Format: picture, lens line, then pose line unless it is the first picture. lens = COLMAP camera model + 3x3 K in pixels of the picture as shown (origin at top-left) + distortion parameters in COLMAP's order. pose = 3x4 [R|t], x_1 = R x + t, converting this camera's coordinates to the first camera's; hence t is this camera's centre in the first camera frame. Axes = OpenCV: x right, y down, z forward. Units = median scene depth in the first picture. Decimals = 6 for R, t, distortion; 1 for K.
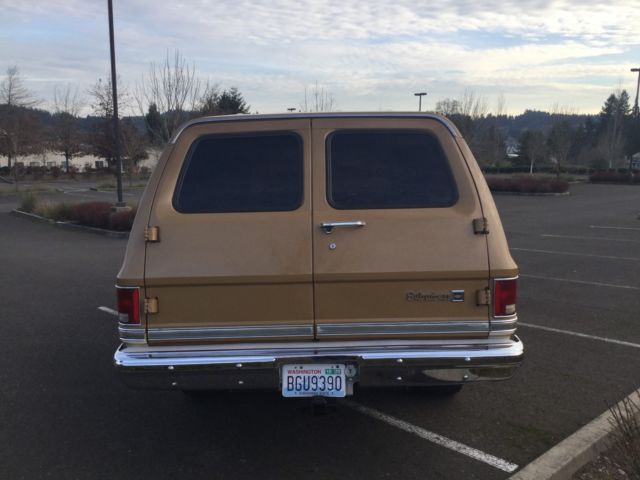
lens RADIAL K [[580.8, 0, 320.0], [0, 580.8, 240.0], [0, 0, 1]] dist [0.096289, -0.148328]
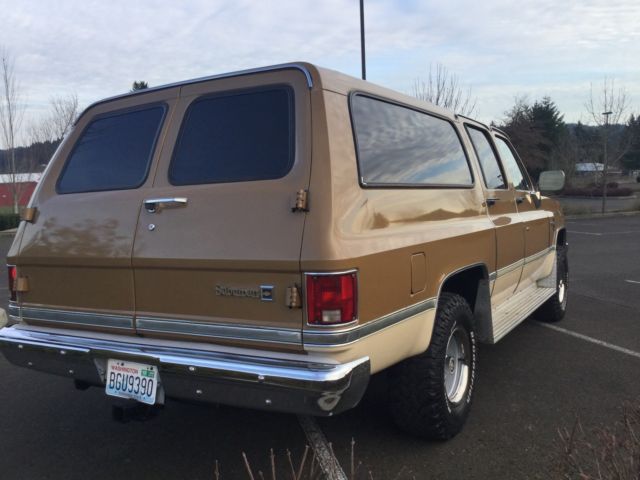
lens RADIAL K [[580.8, 0, 320.0], [0, 580.8, 240.0], [0, 0, 1]] dist [0.096289, -0.148328]
pose [[0.861857, 0.018470, -0.506814, 0.672737], [-0.034261, 0.999174, -0.021849, 0.040465], [0.505992, 0.036195, 0.861778, 0.380225]]
